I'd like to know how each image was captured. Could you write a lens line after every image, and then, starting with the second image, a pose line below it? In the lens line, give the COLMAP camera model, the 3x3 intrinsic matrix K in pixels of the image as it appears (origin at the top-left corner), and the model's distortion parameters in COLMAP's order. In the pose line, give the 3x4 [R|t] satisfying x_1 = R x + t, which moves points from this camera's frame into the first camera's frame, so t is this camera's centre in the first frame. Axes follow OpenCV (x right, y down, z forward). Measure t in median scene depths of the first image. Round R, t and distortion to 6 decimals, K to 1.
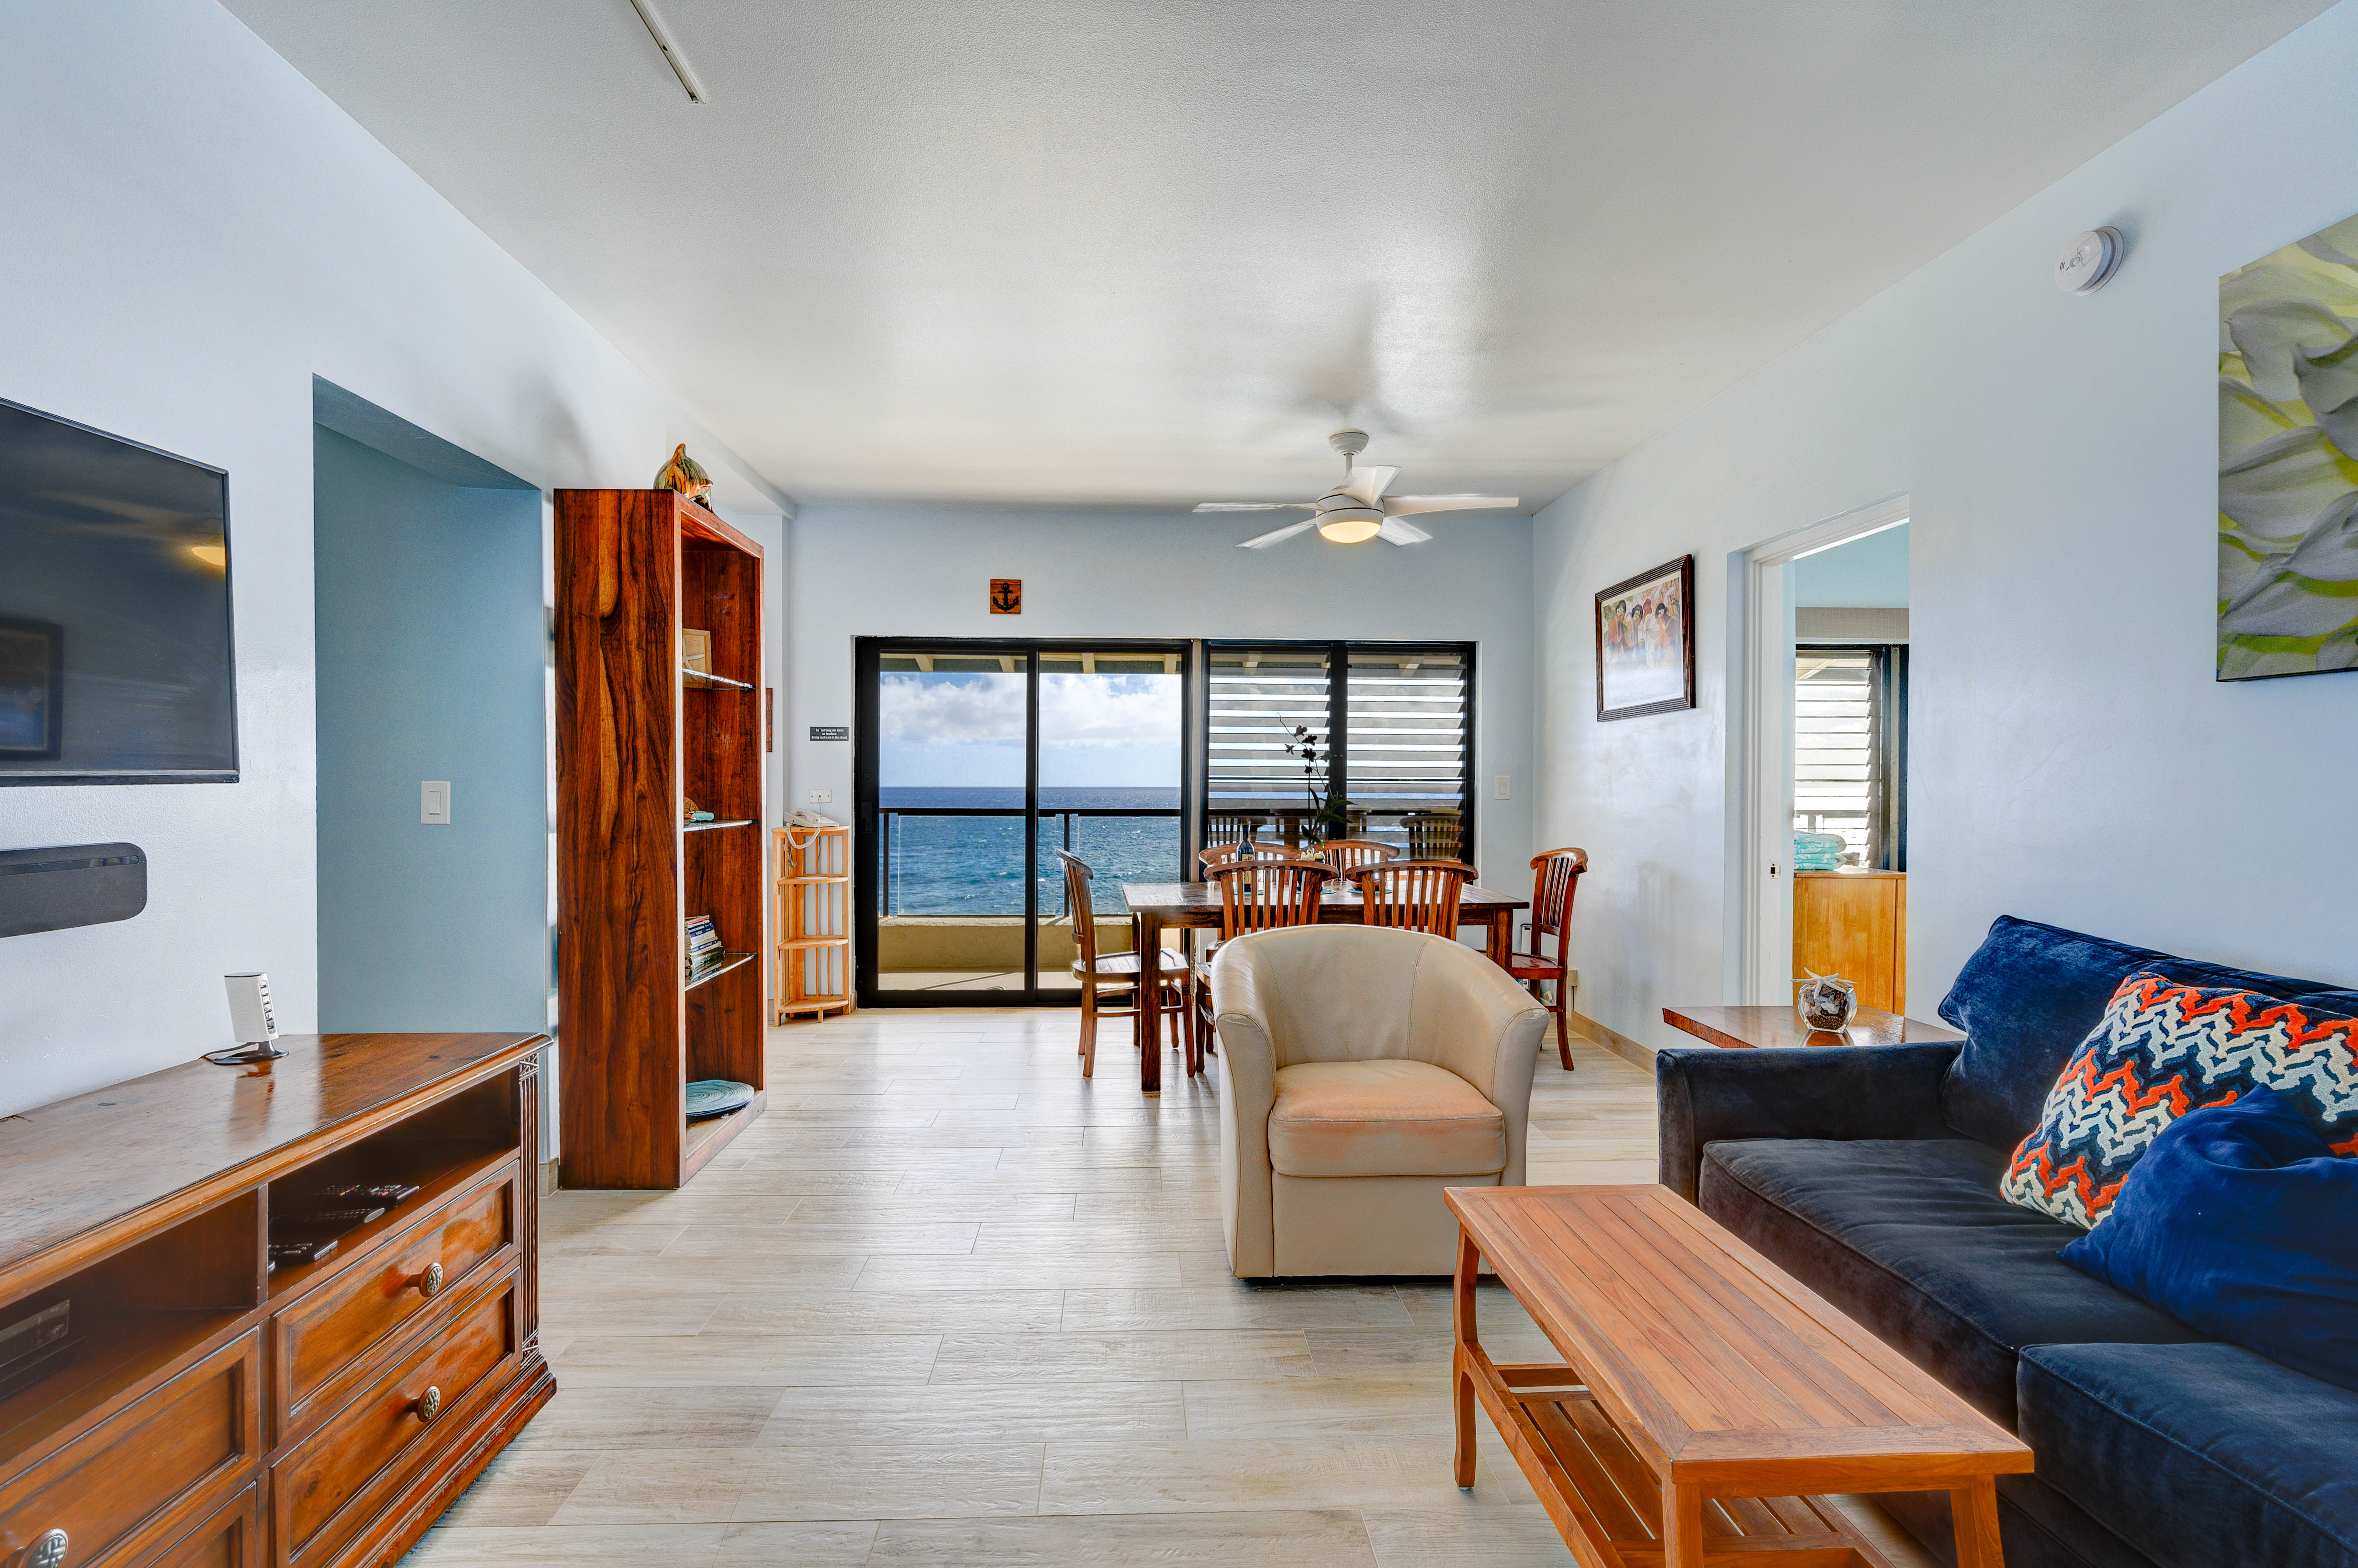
lens RADIAL K [[1046.1, 0, 1179.0], [0, 1046.1, 784.0], [0, 0, 1]] dist [-0.000422, -0.000027]
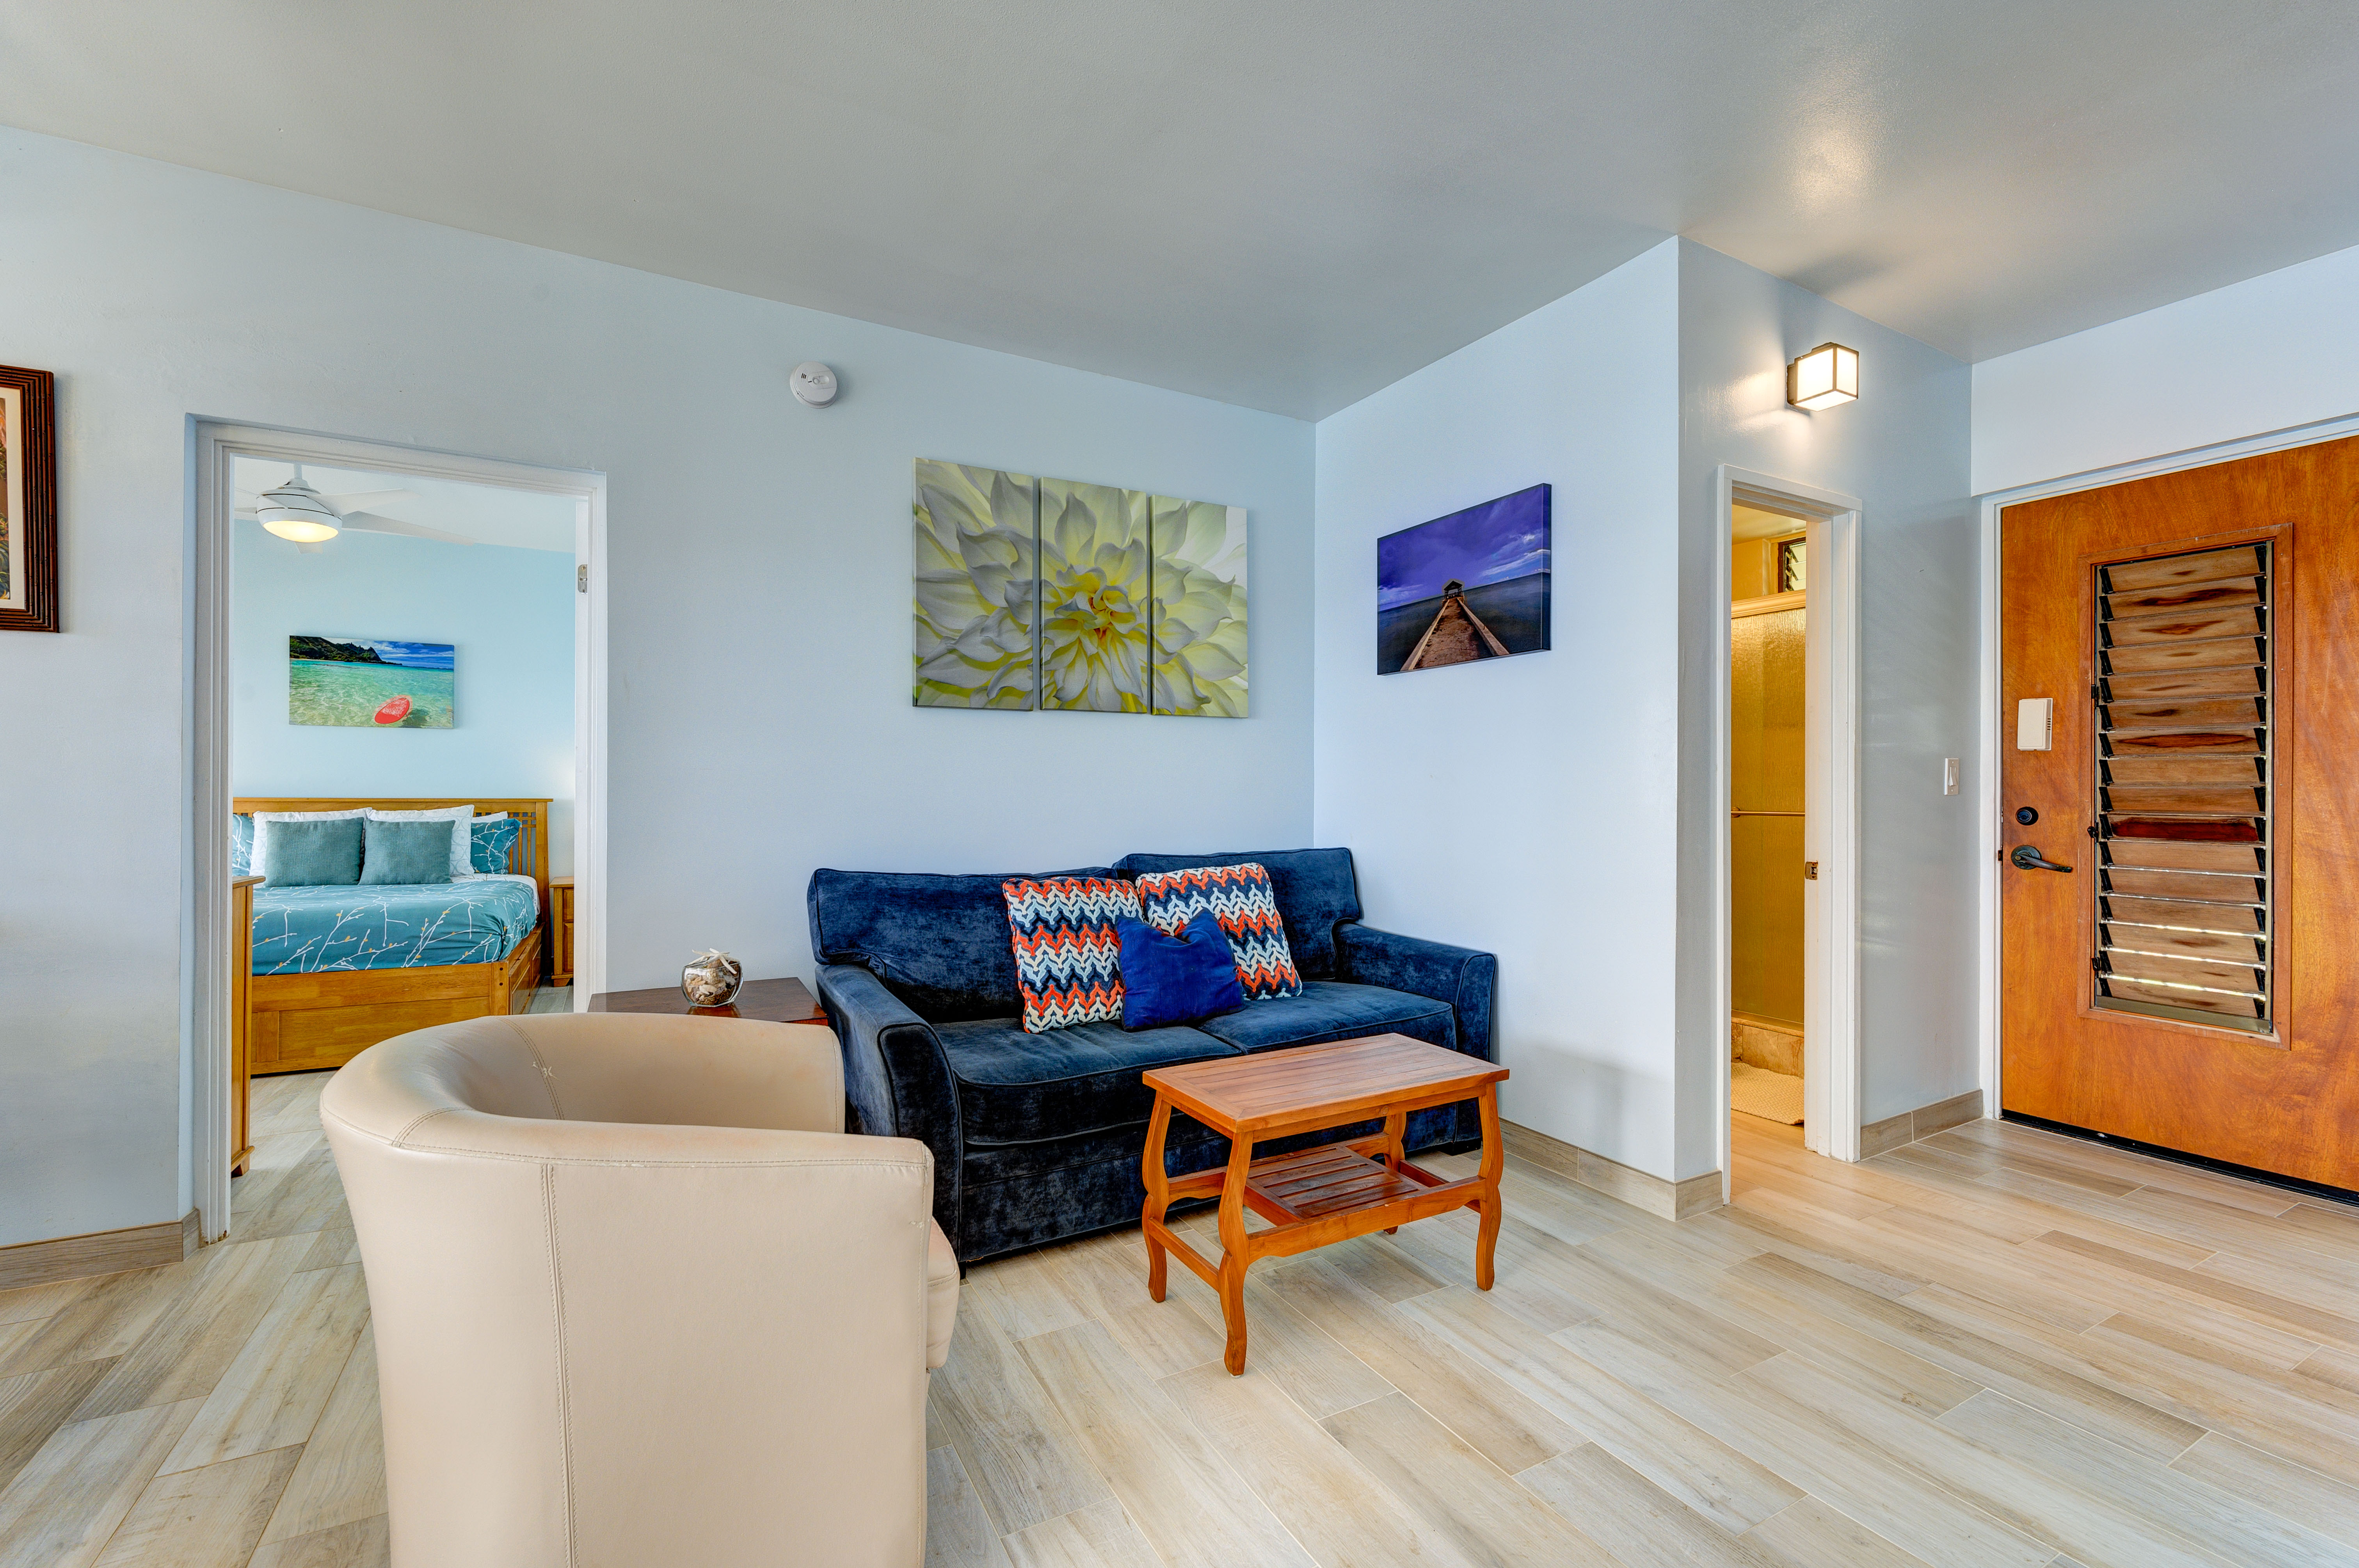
lens RADIAL K [[991.0, 0, 1179.5], [0, 991.0, 784.0], [0, 0, 1]] dist [0.000425, -0.000188]
pose [[-0.427243, -0.000241, 0.904137, -0.597996], [-0.003208, 0.999994, -0.001250, 0.025305], [-0.904131, -0.003434, -0.427241, 1.333831]]
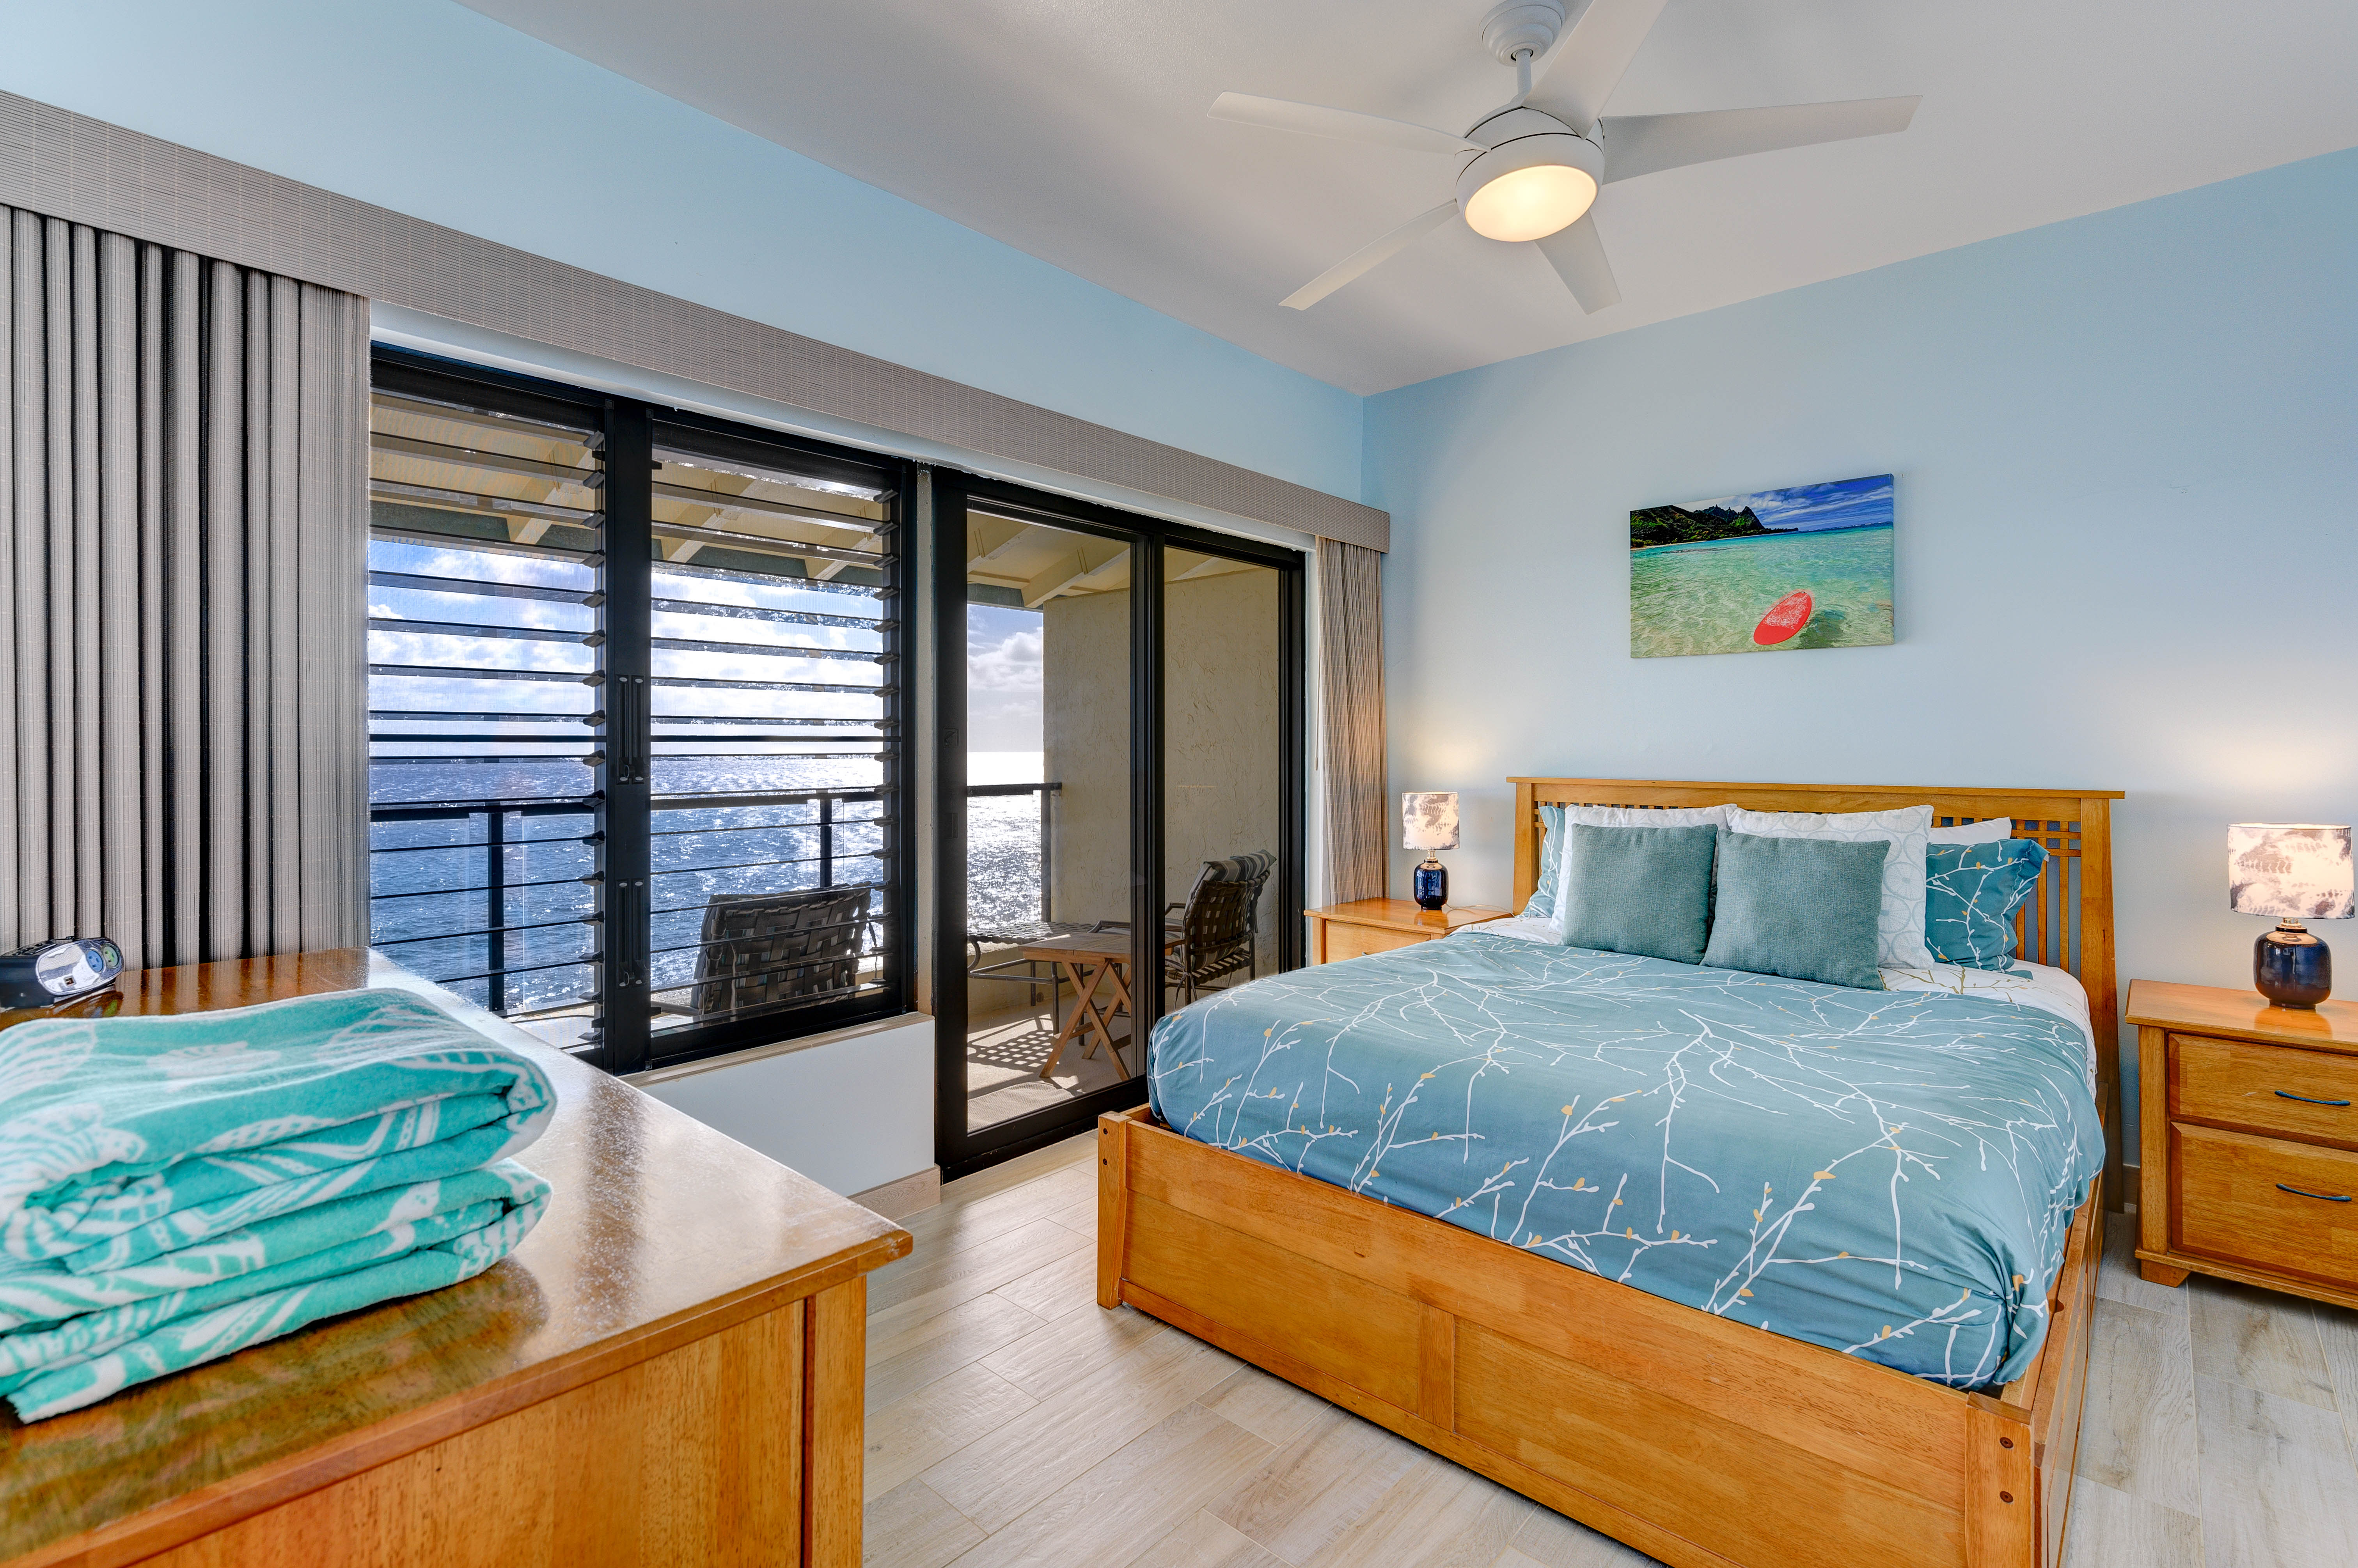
lens RADIAL K [[1093.7, 0, 1179.5], [0, 1093.7, 755.6], [0, 0, 1]] dist [0.000626, 0.000139]
pose [[0.715437, -0.009889, 0.698608, 1.218592], [0.010547, 0.999939, 0.003353, 0.010925], [-0.698598, 0.004970, 0.715497, 1.627931]]
